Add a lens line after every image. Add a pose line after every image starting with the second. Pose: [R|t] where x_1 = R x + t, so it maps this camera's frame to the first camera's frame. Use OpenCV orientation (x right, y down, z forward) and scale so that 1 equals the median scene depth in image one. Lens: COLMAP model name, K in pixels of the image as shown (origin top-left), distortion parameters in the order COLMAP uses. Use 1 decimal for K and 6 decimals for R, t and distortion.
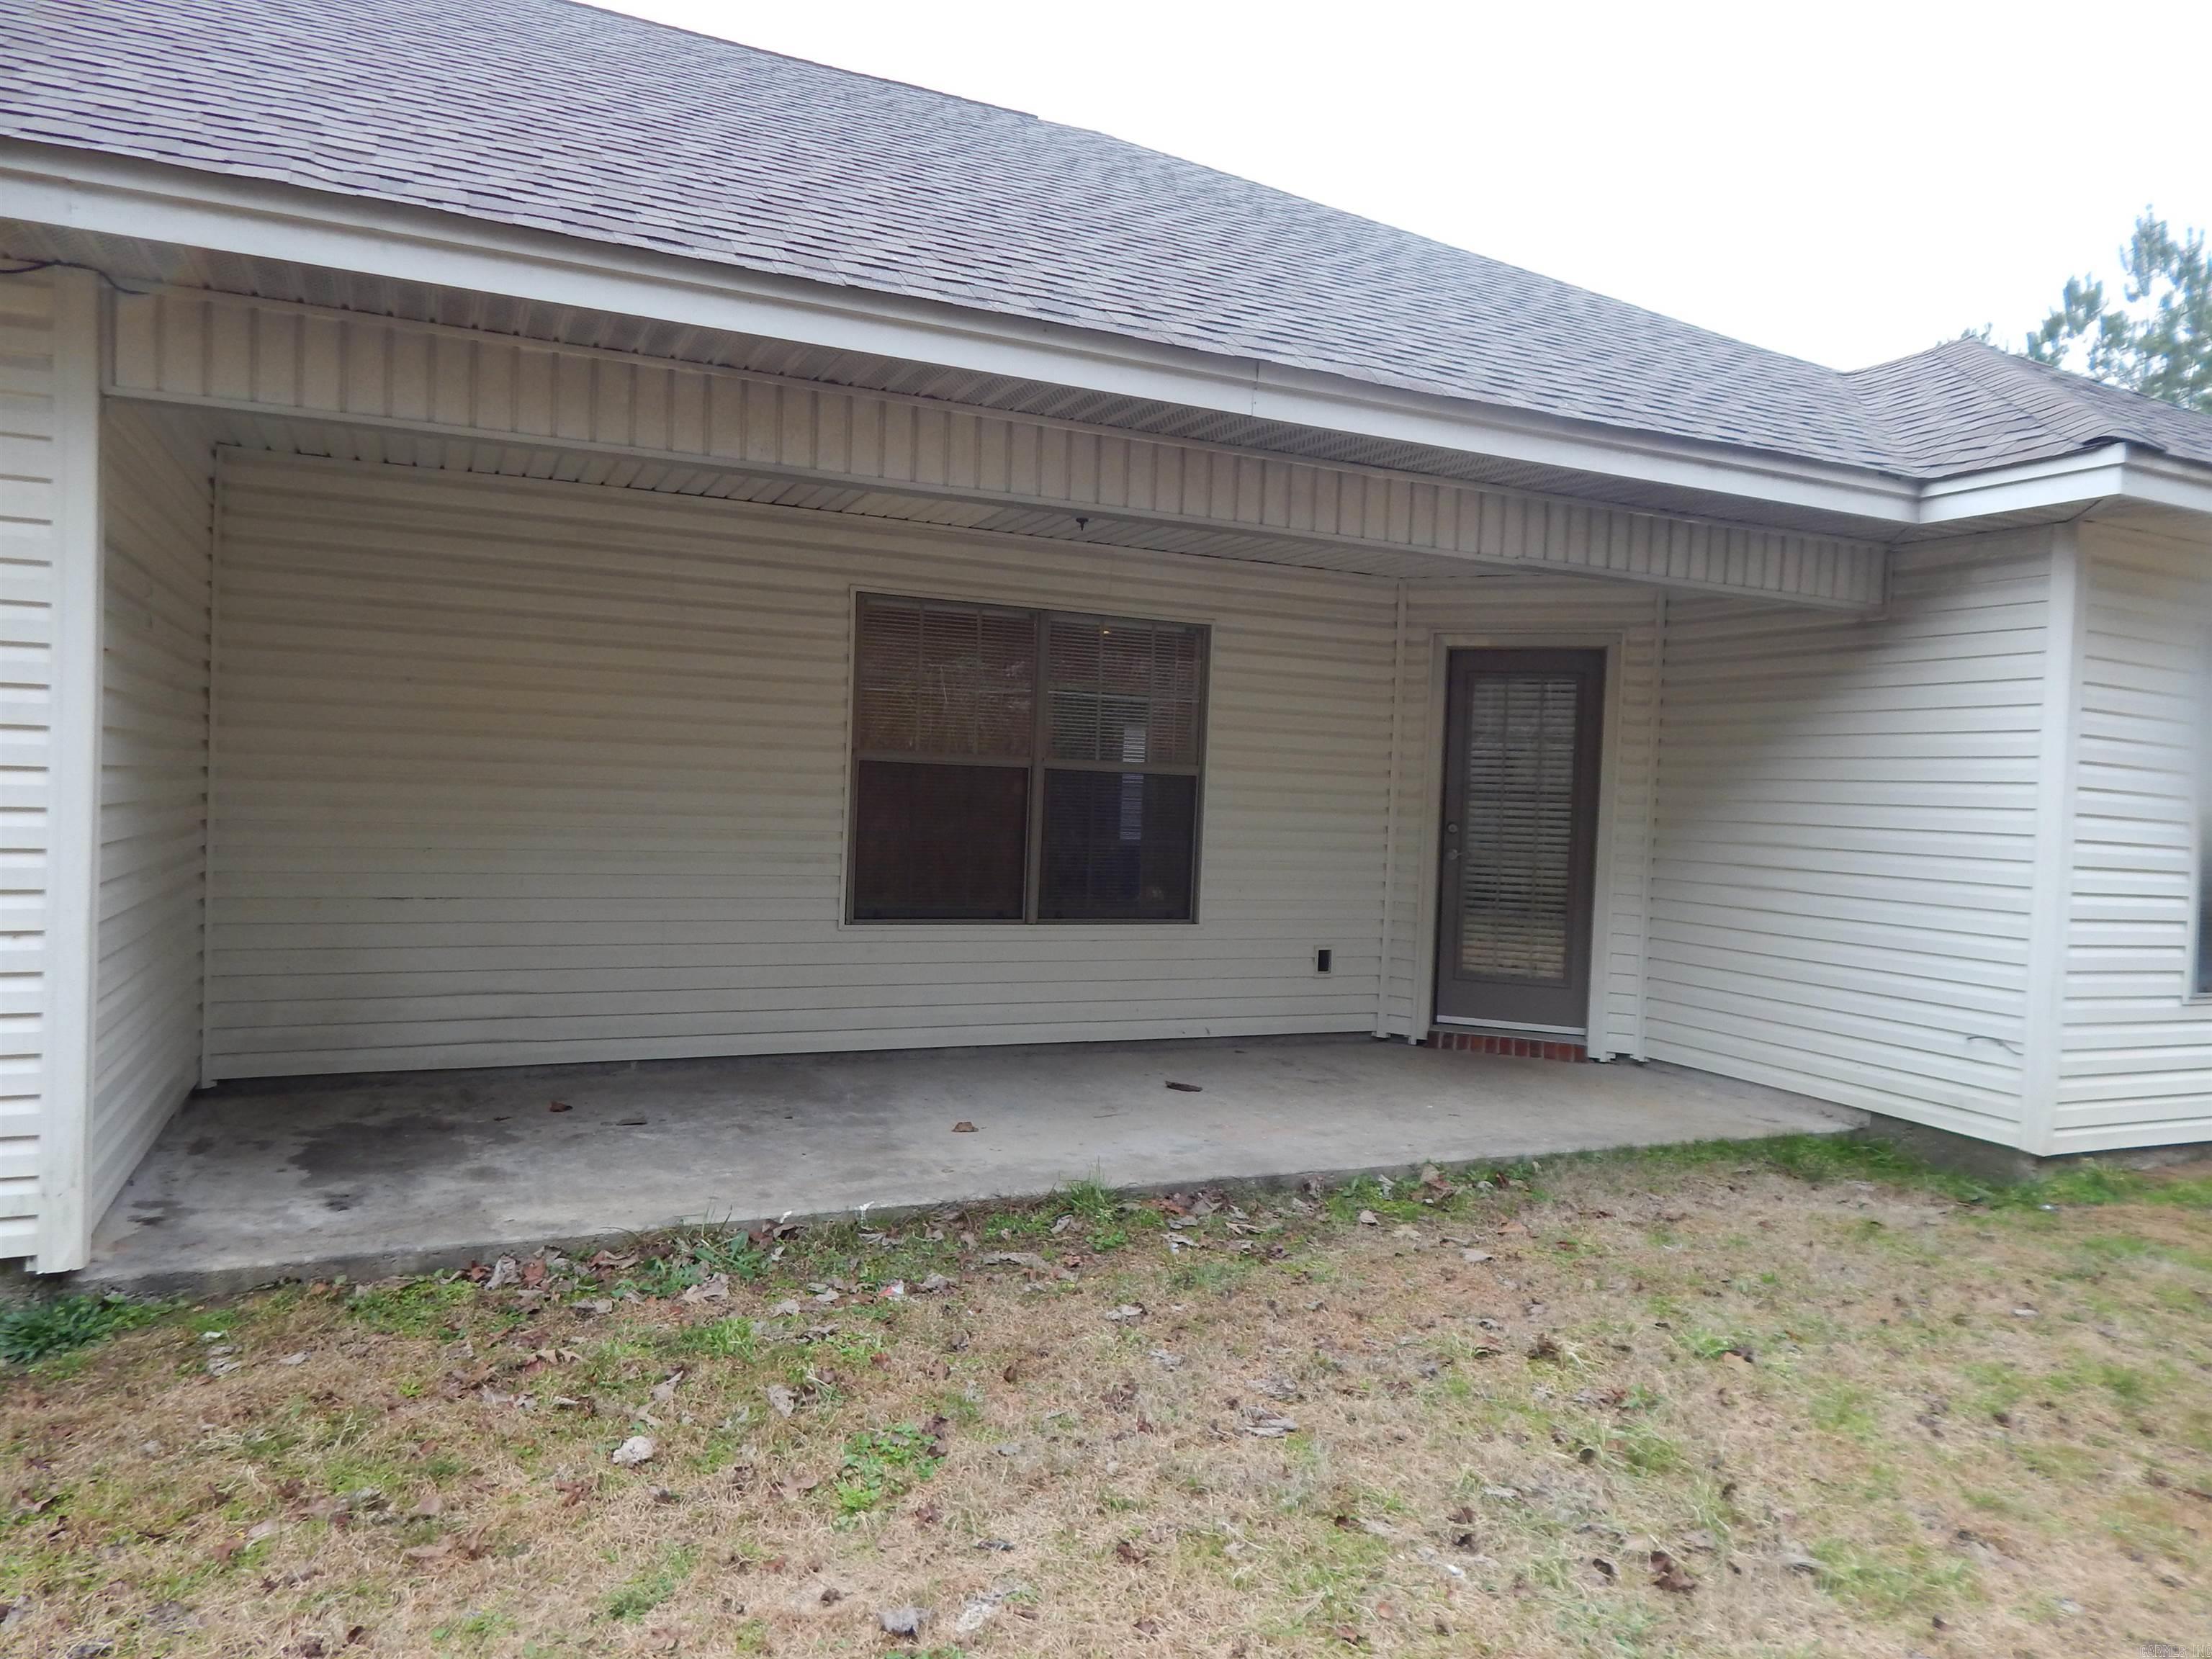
lens RADIAL K [[1466.0, 0, 1106.0], [0, 1466.0, 829.5], [0, 0, 1]] dist [-0.002540, -0.000744]
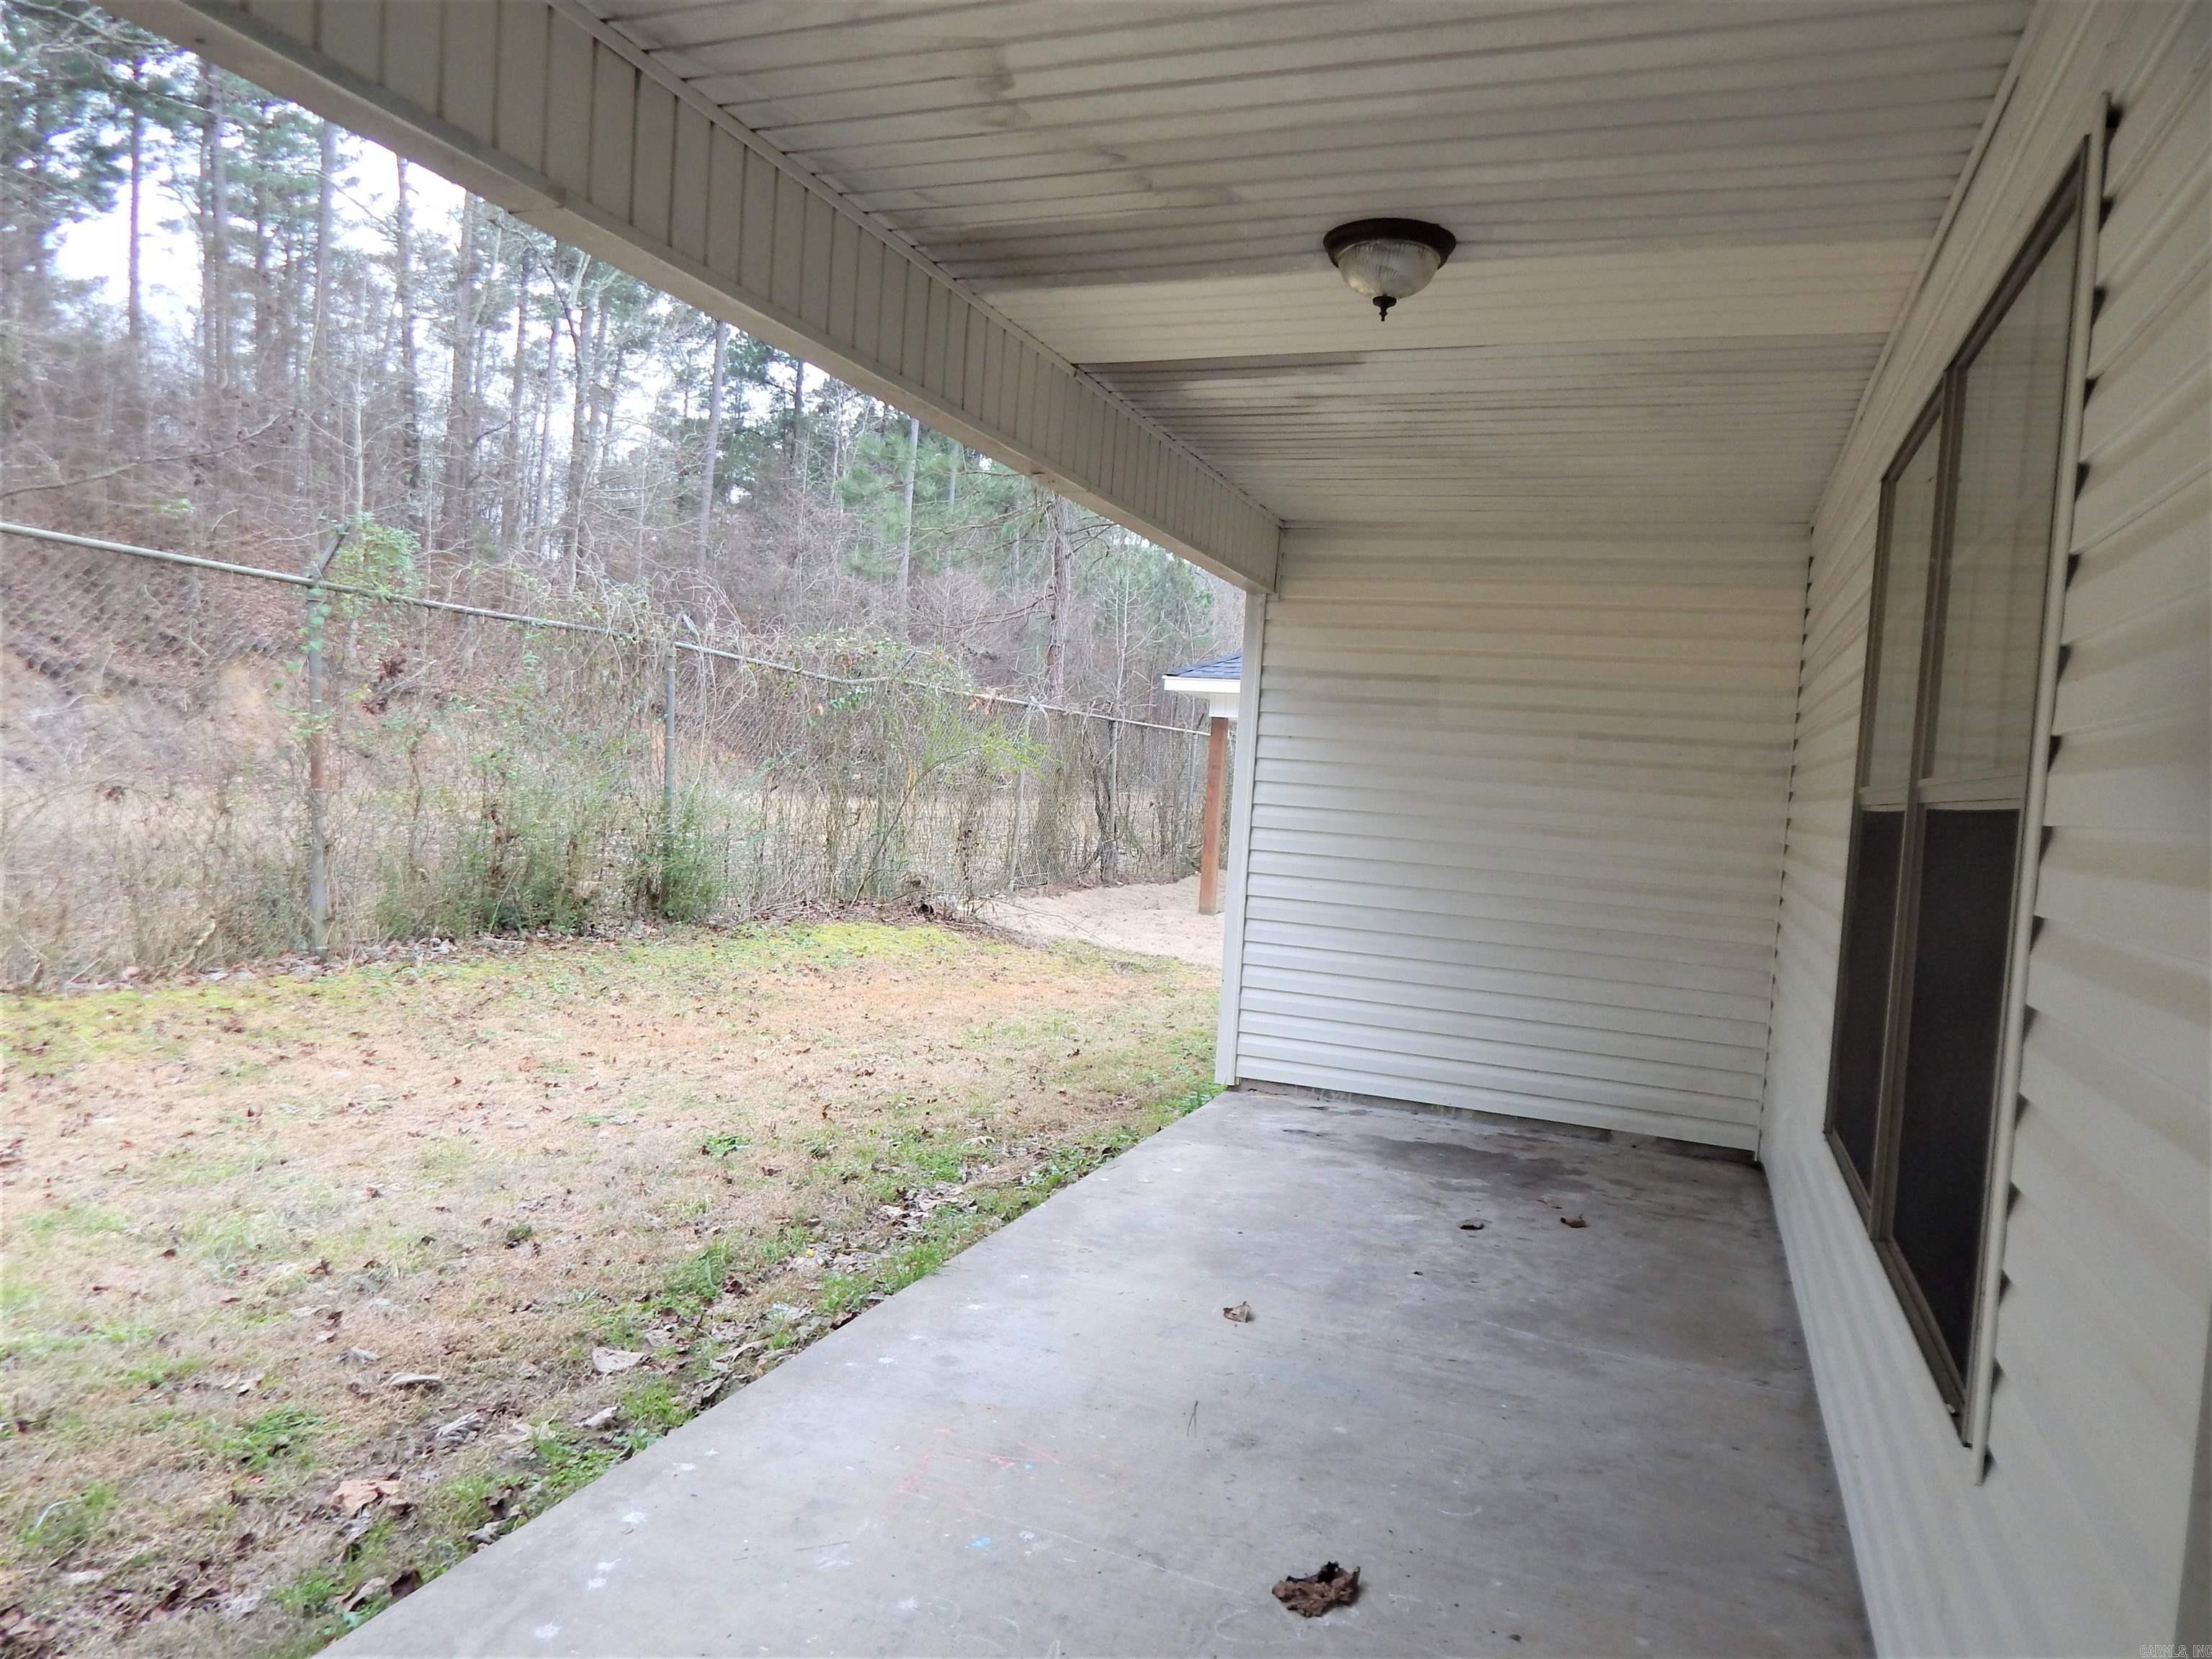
lens RADIAL K [[1466.0, 0, 1106.0], [0, 1466.0, 829.5], [0, 0, 1]] dist [-0.002540, -0.000744]
pose [[-0.715478, -0.065278, -0.695578, 0.484813], [-0.120181, 0.992283, 0.030496, -0.033280], [0.688220, 0.105415, -0.717803, 1.596594]]
